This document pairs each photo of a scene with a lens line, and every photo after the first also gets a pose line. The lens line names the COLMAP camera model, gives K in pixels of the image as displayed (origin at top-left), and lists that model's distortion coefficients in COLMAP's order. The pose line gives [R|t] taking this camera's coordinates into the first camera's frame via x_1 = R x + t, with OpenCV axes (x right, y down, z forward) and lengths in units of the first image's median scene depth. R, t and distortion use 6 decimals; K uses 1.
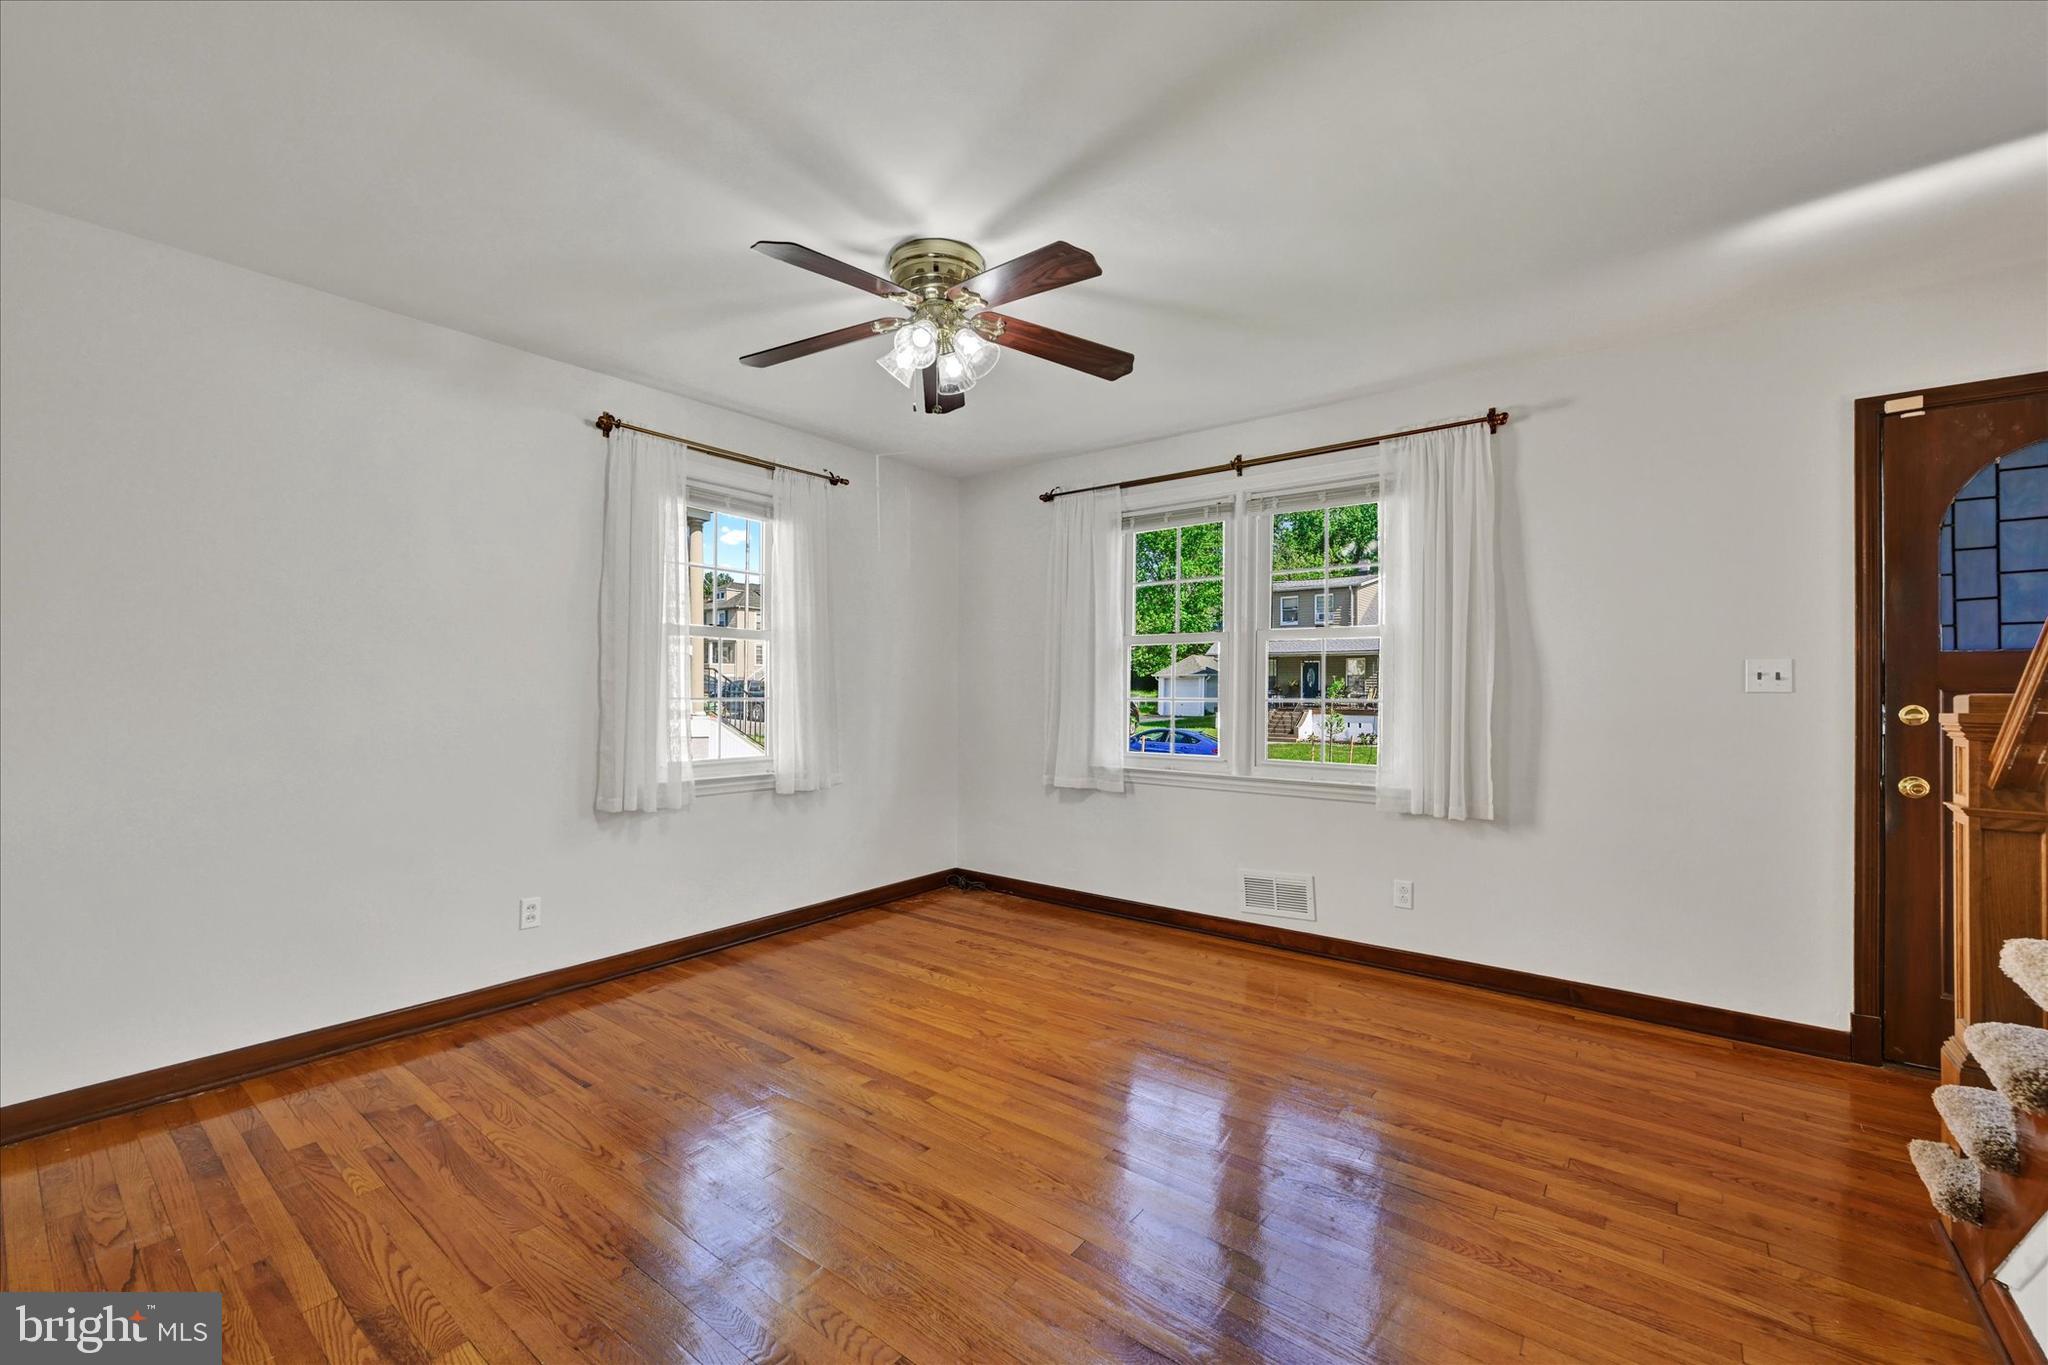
lens RADIAL K [[833.8, 0, 1040.2], [0, 833.8, 684.7], [0, 0, 1]] dist [-0.000422, 0.000052]
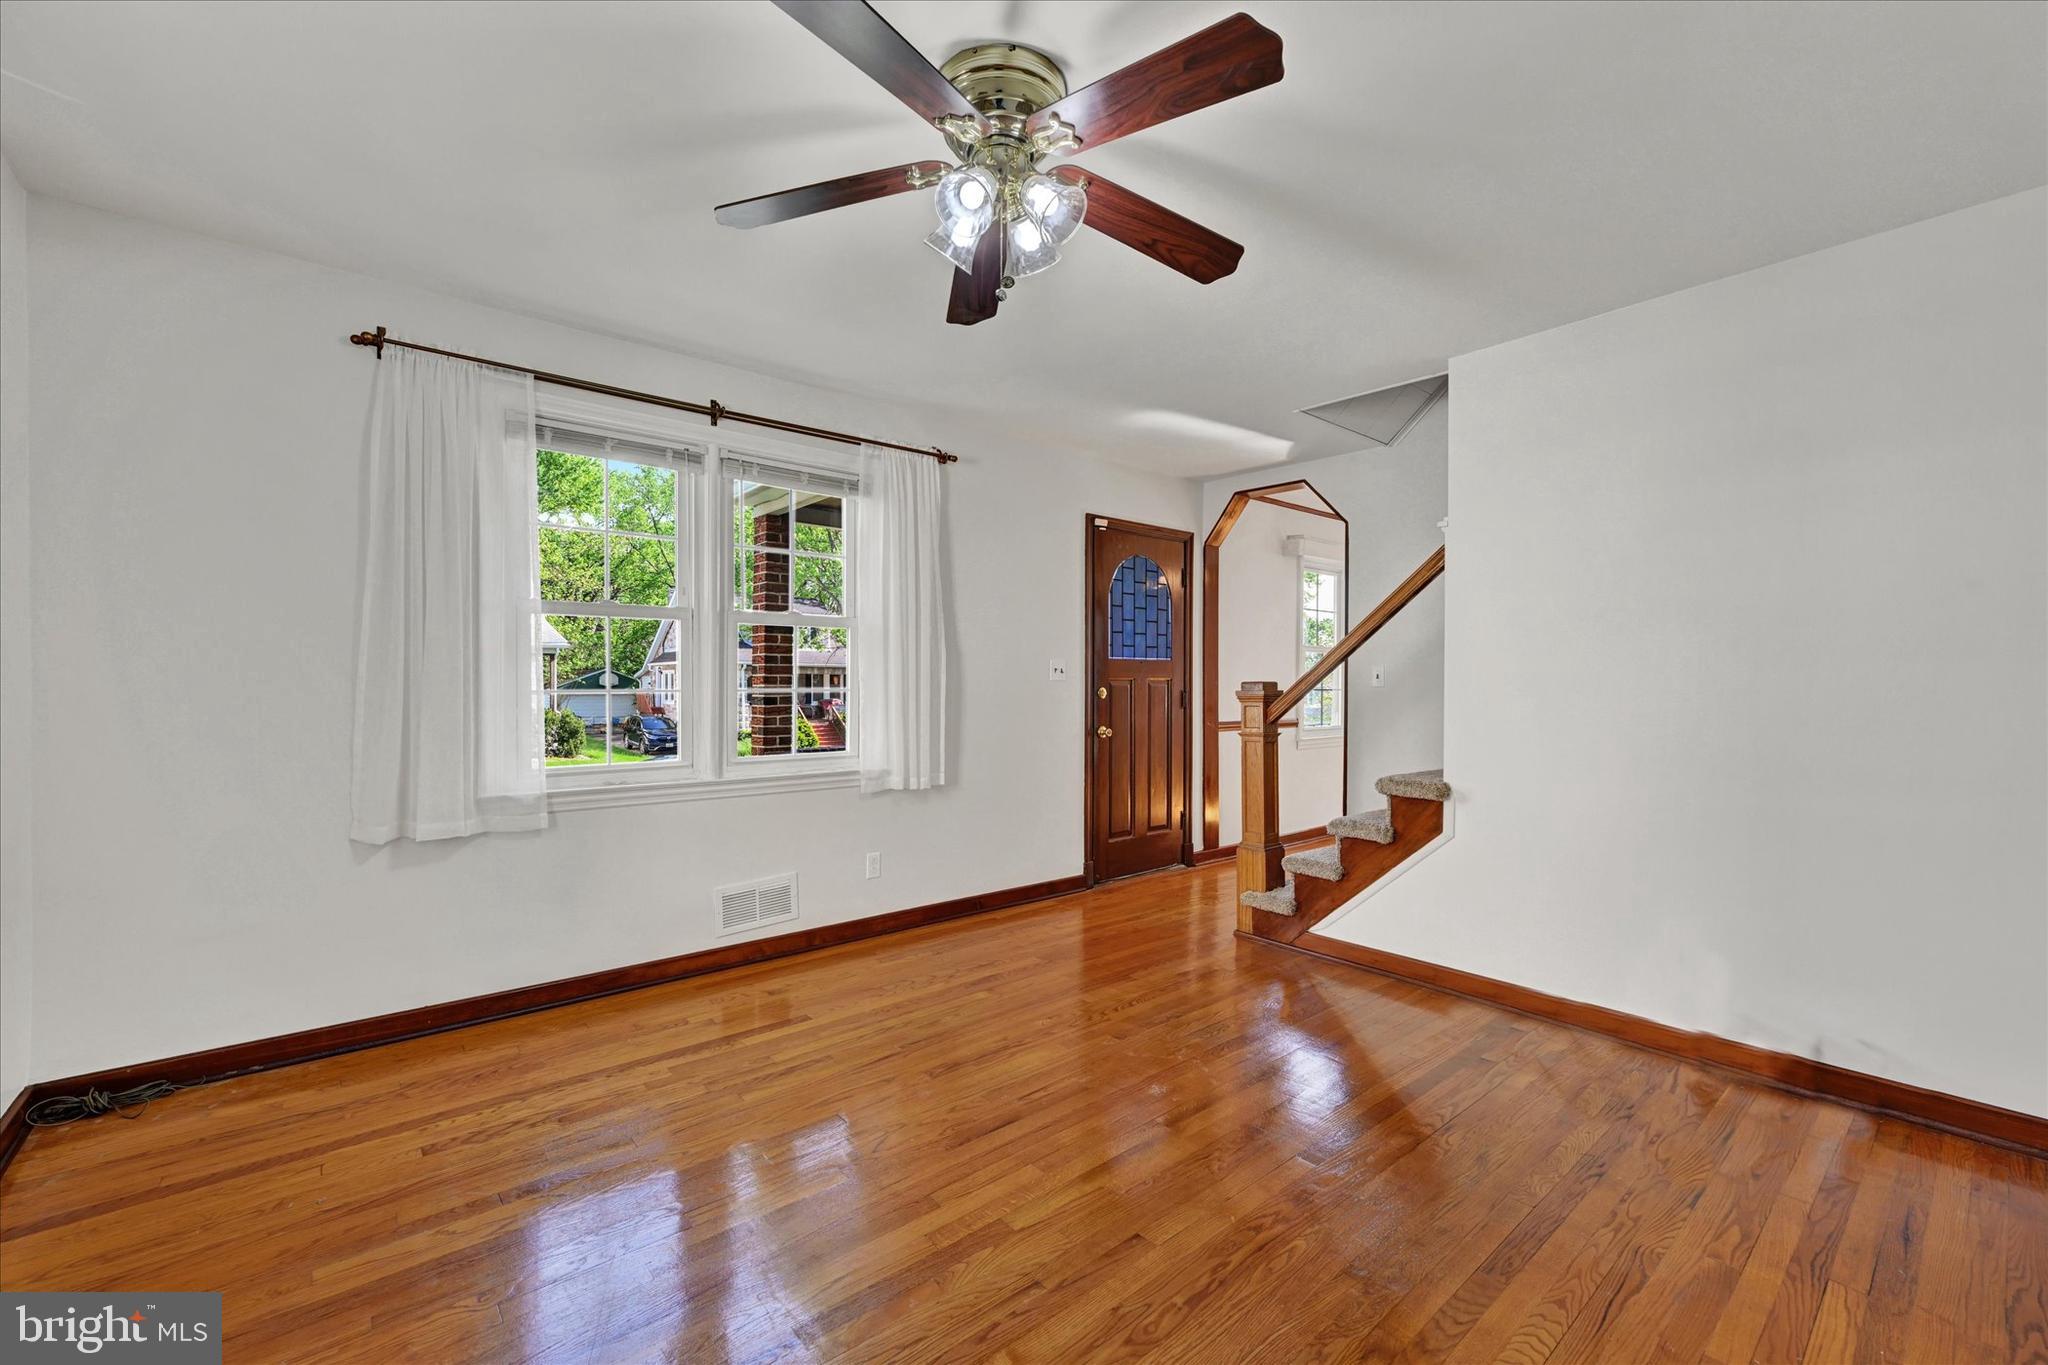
lens RADIAL K [[833.8, 0, 1015.0], [0, 833.8, 692.4], [0, 0, 1]] dist [-0.000422, 0.000052]
pose [[0.222724, -0.015099, 0.974765, -0.580895], [-0.006135, 0.999839, 0.016889, 0.004425], [-0.974862, -0.009741, 0.222595, 0.570765]]
